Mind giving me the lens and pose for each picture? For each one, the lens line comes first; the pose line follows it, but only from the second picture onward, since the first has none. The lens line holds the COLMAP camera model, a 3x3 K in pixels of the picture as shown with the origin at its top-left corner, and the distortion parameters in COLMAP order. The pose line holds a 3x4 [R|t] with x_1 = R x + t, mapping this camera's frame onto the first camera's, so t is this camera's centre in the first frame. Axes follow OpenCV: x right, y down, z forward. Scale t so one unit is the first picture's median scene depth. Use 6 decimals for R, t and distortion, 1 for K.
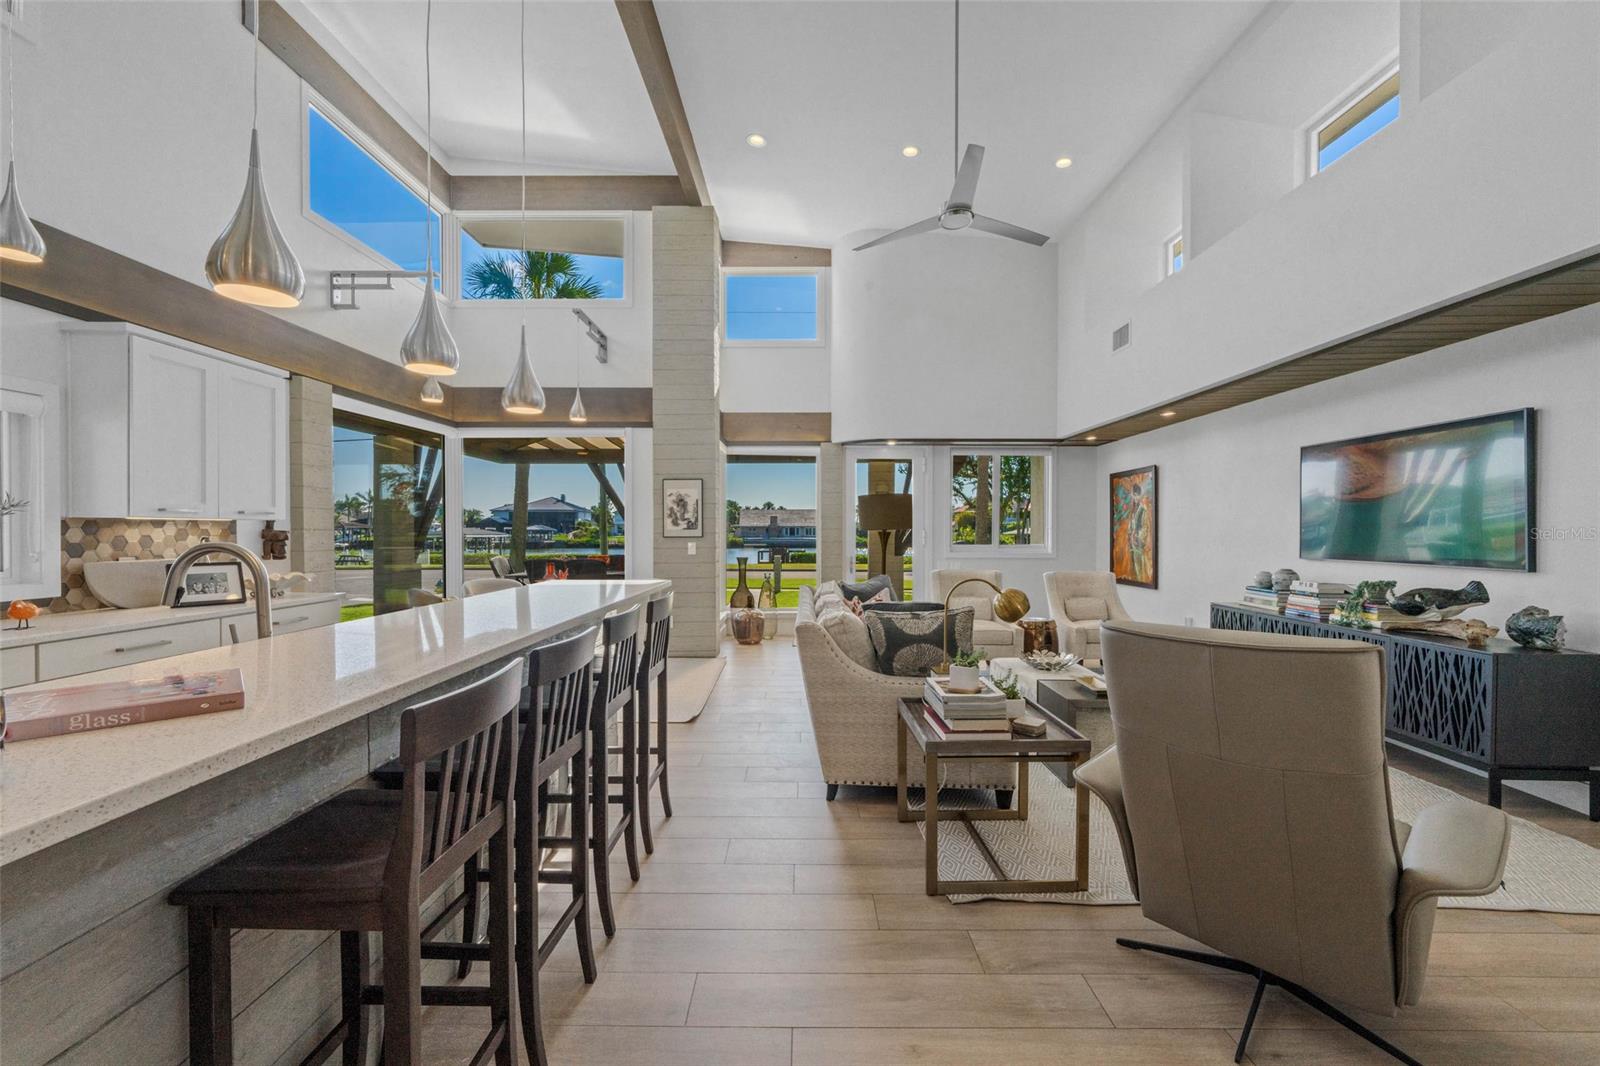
lens RADIAL K [[618.8, 0, 796.9], [0, 618.8, 535.5], [0, 0, 1]] dist [0.000439, -0.000065]
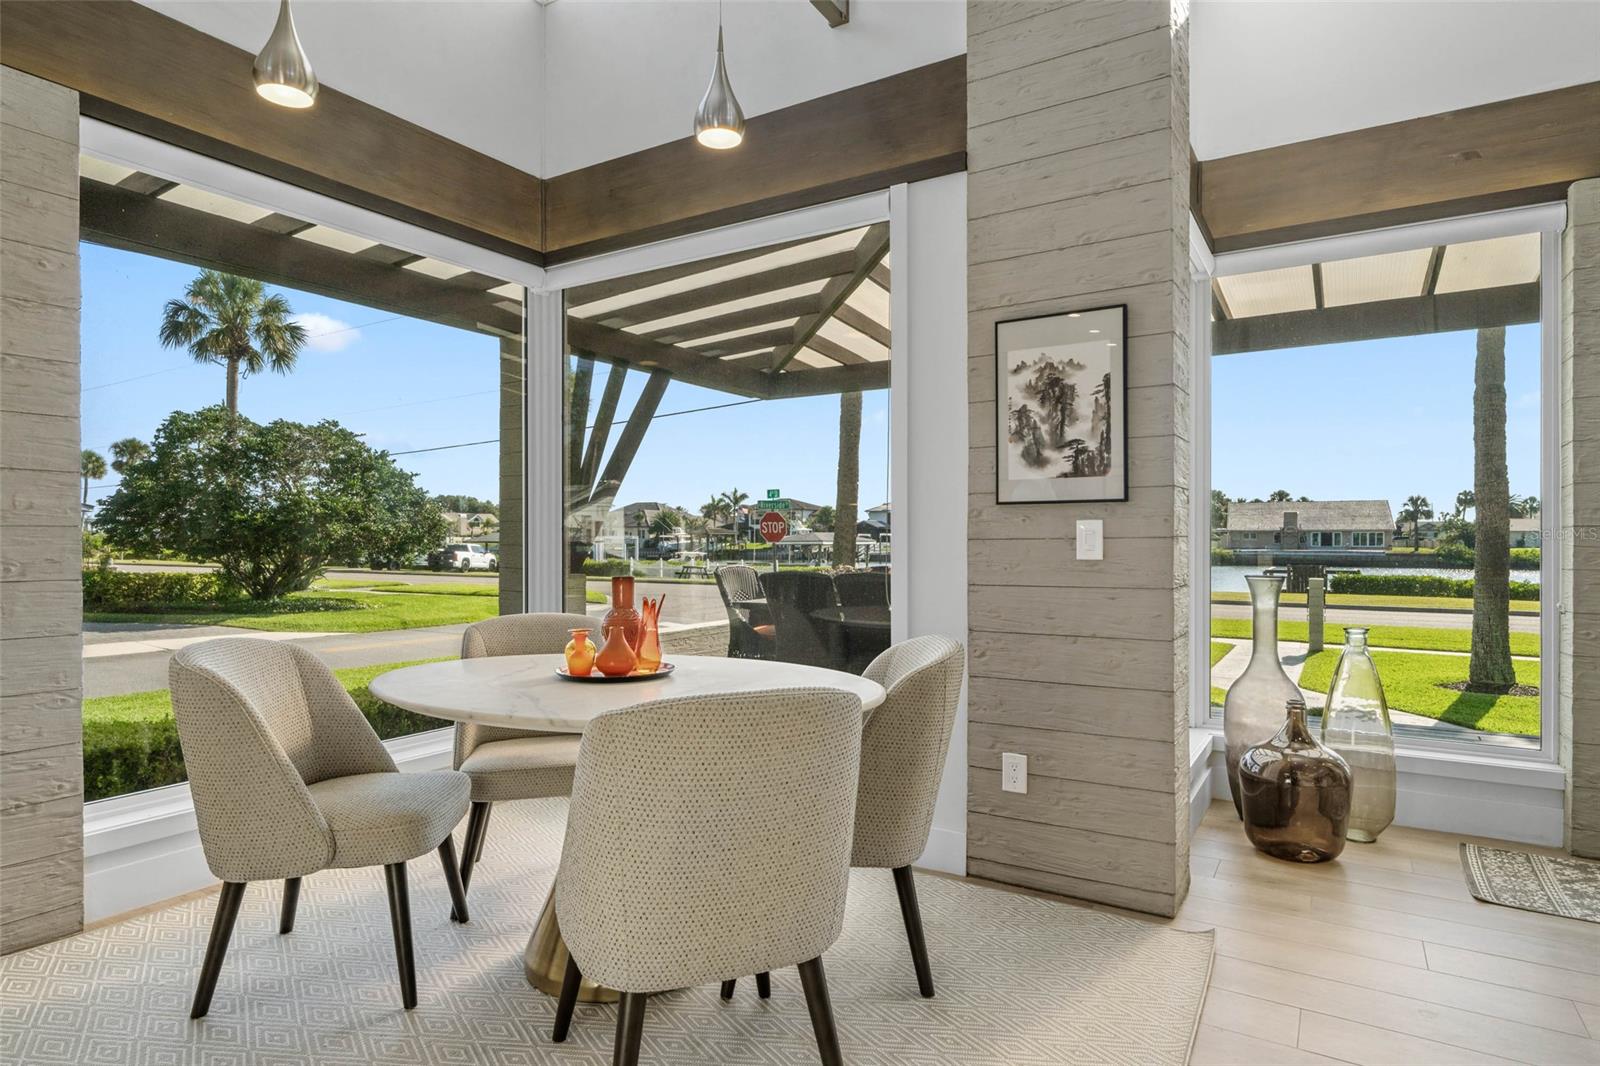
lens RADIAL K [[884.8, 0, 800.0], [0, 884.8, 533.0], [0, 0, 1]] dist [0.001300, 0.000431]
pose [[0.857065, -0.003839, -0.515194, -0.066699], [-0.003562, 0.999904, -0.013376, 0.023378], [0.515196, 0.013299, 0.856969, 0.543384]]
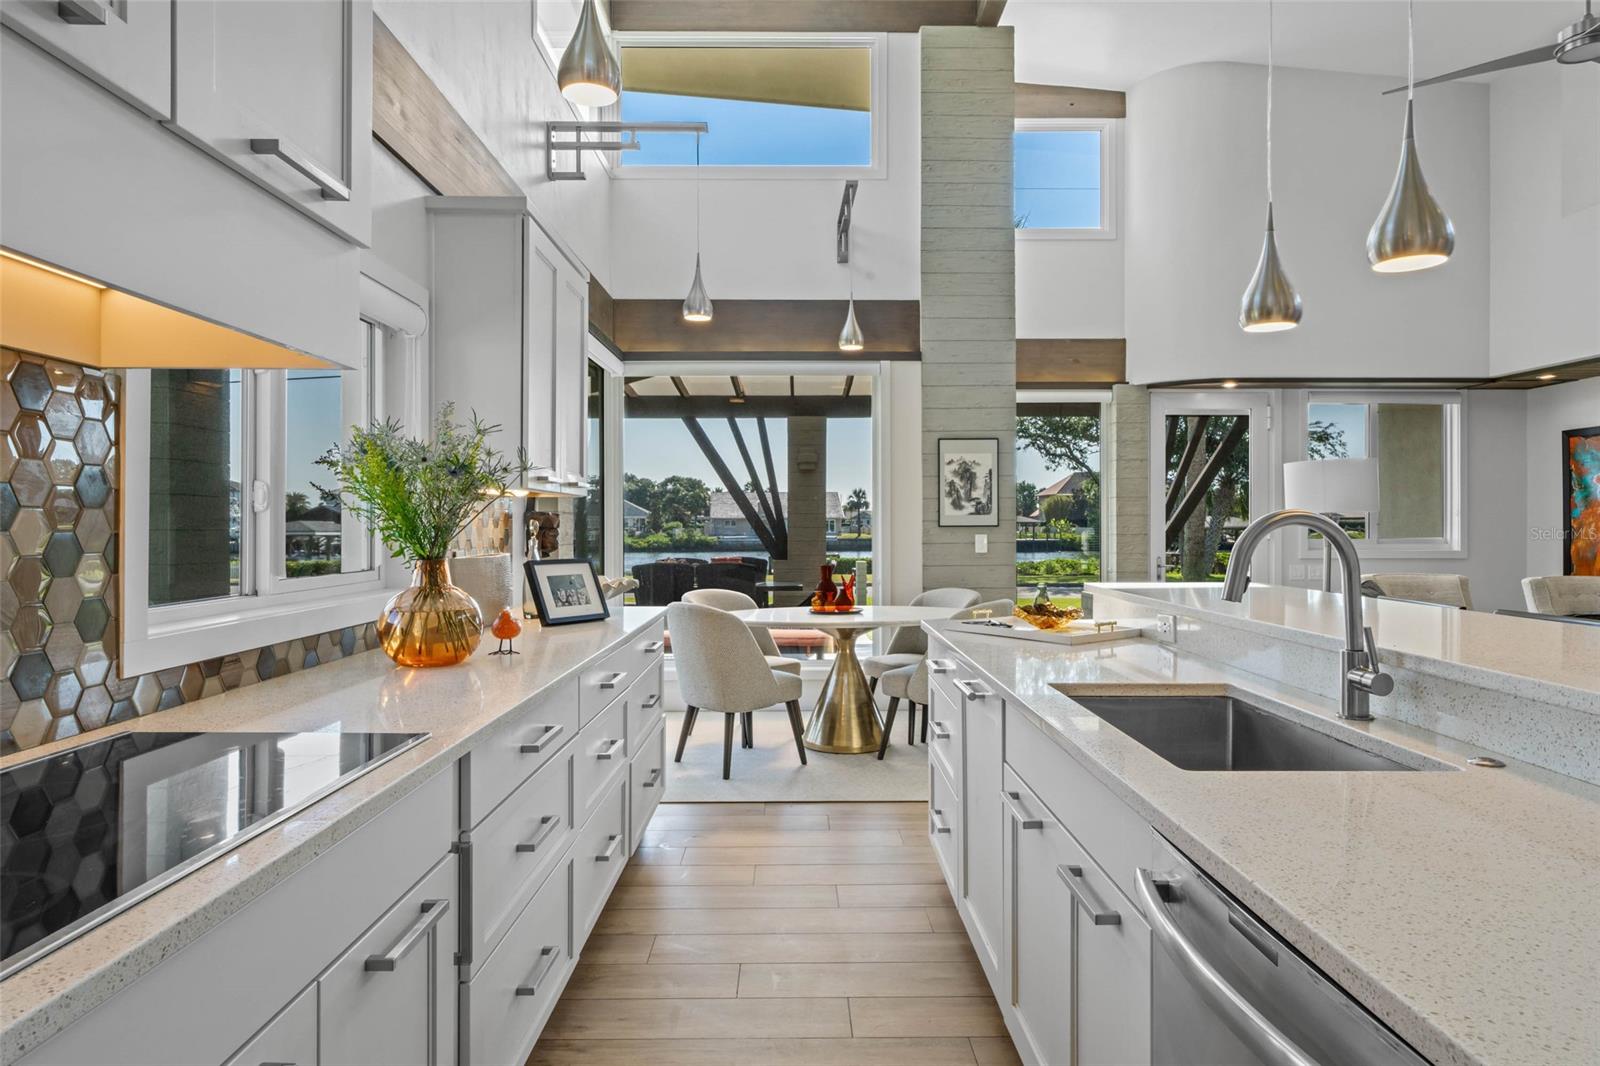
lens RADIAL K [[953.9, 0, 798.0], [0, 953.9, 525.7], [0, 0, 1]] dist [0.002093, 0.000317]
pose [[0.999865, -0.002940, 0.016189, -0.372306], [0.003054, 0.999971, -0.006996, 0.008148], [-0.016168, 0.007045, 0.999844, -0.013300]]
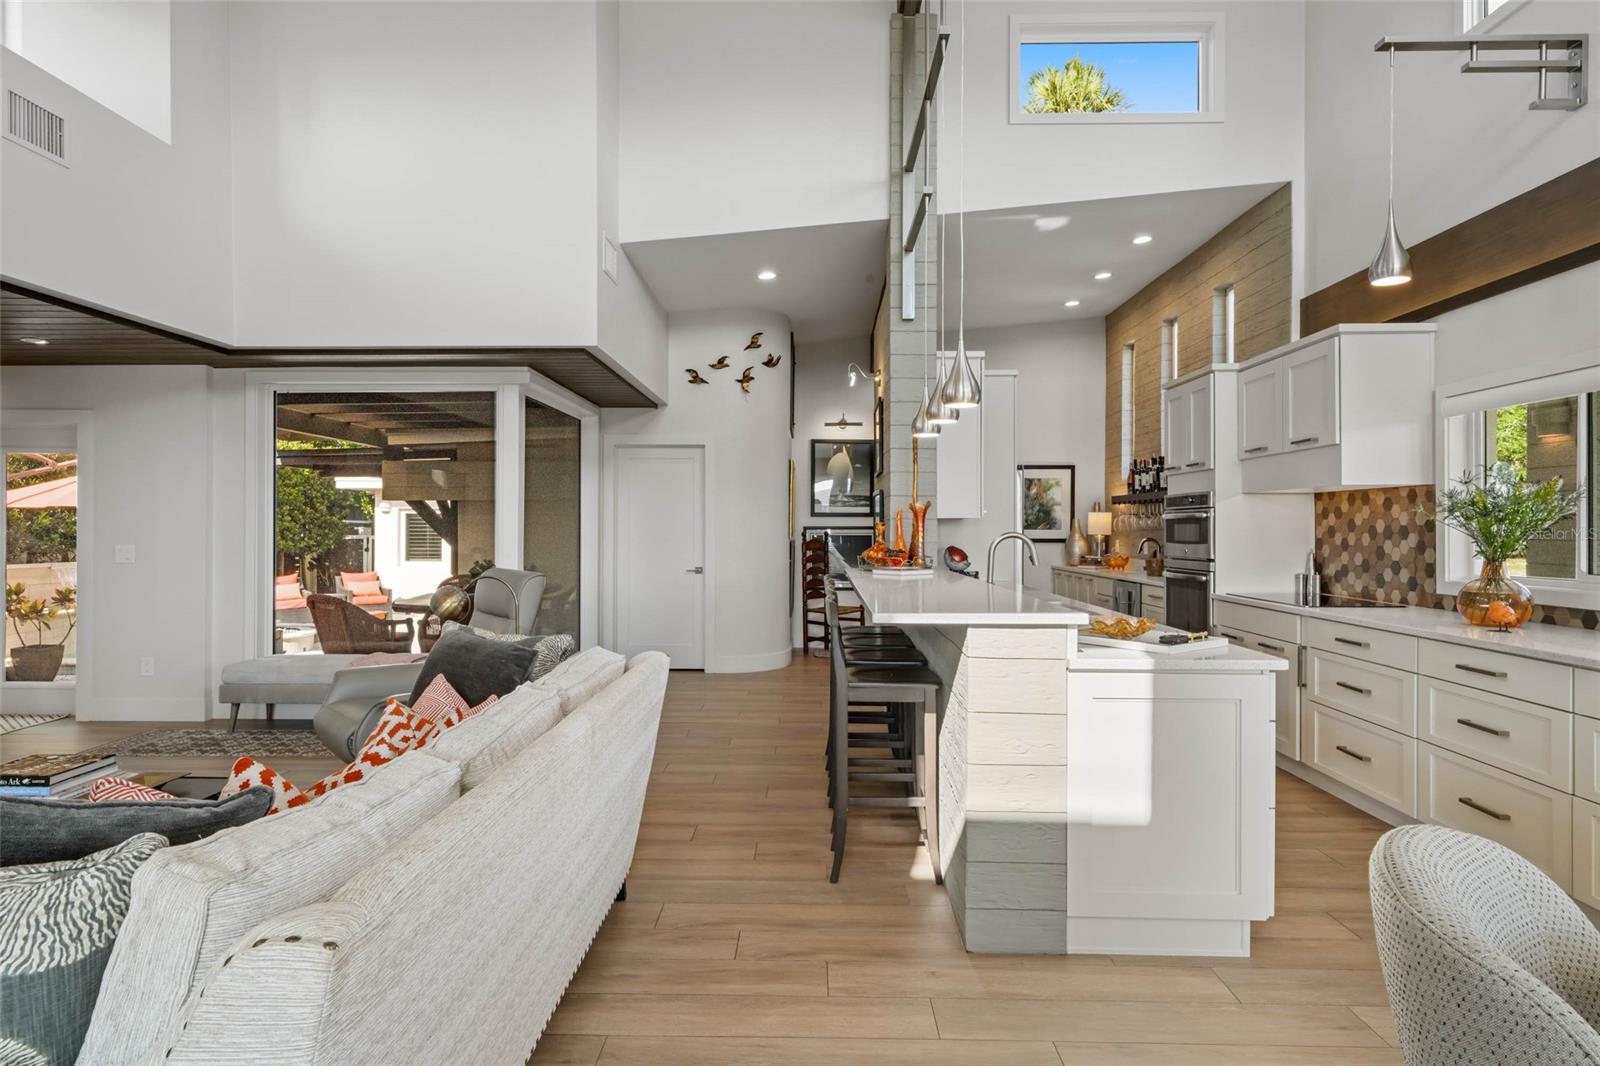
lens RADIAL K [[884.8, 0, 800.0], [0, 884.8, 533.0], [0, 0, 1]] dist [0.001300, 0.000431]
pose [[-0.999861, -0.002596, 0.016454, -0.083709], [-0.002415, 0.999936, 0.011013, -0.004123], [-0.016482, 0.010972, -0.999804, 0.916742]]
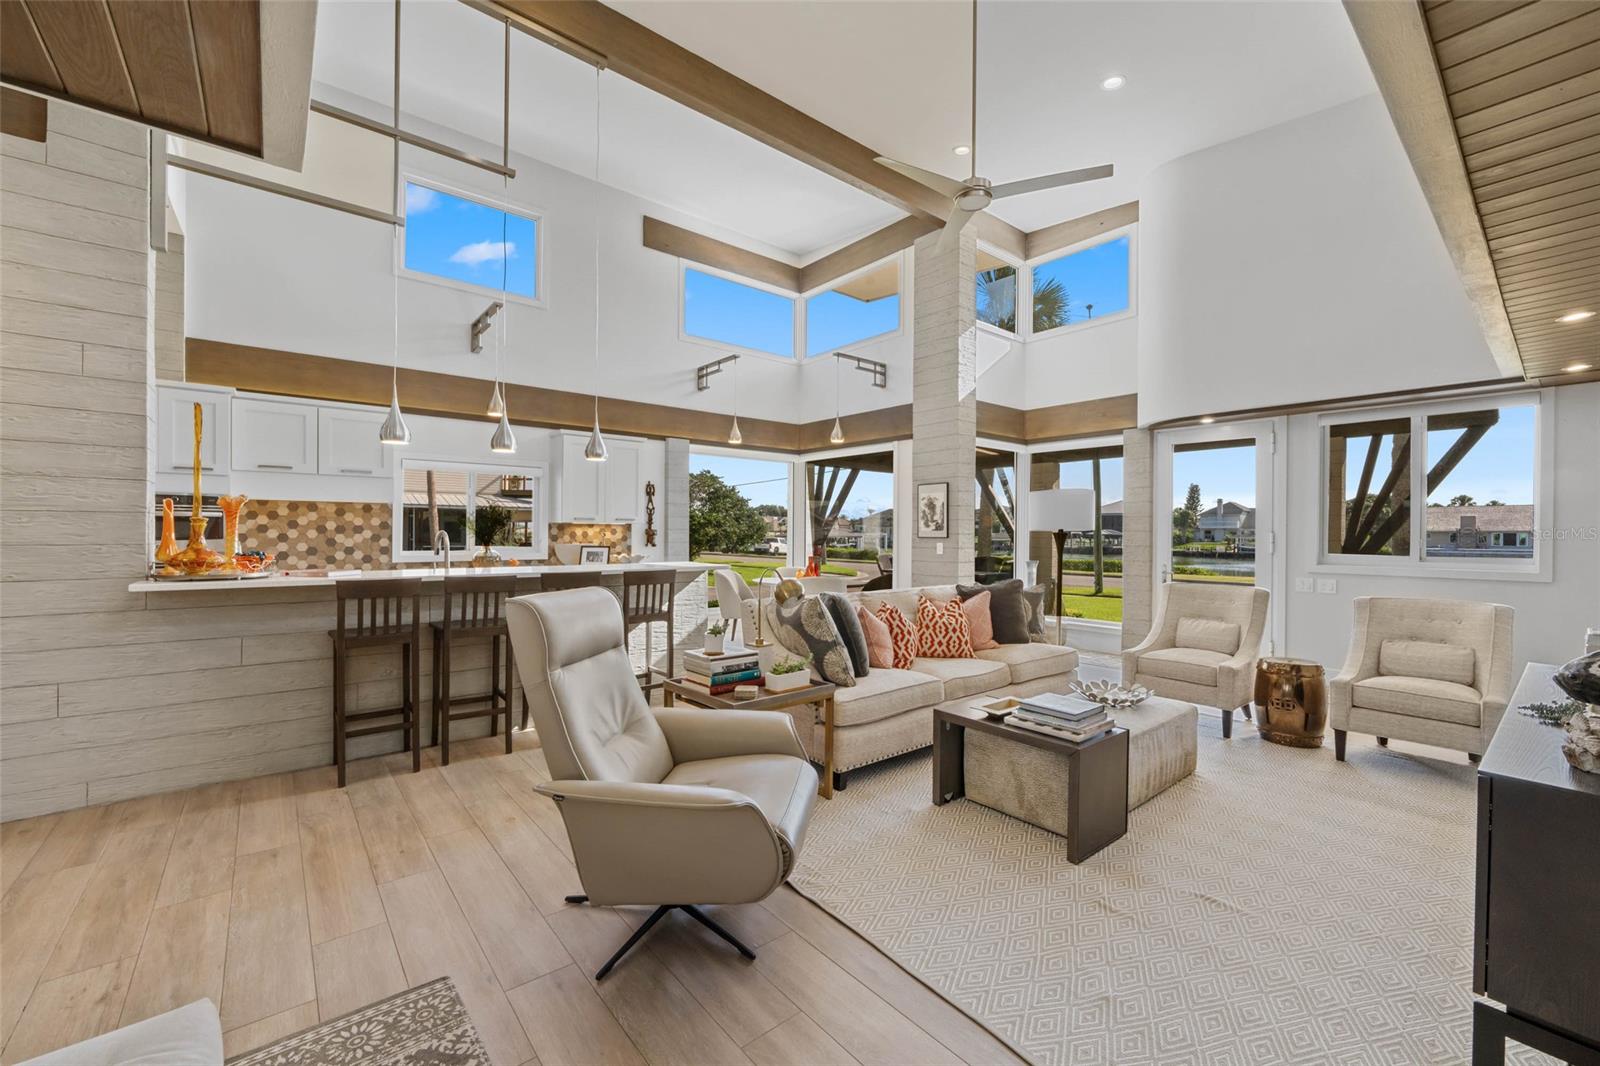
lens RADIAL K [[639.6, 0, 797.2], [0, 639.6, 532.4], [0, 0, 1]] dist [-0.000254, -0.000085]
pose [[0.644460, 0.003081, -0.764632, 0.499912], [-0.012743, 0.999896, -0.006711, 0.003861], [0.764532, 0.014069, 0.644433, 0.102149]]
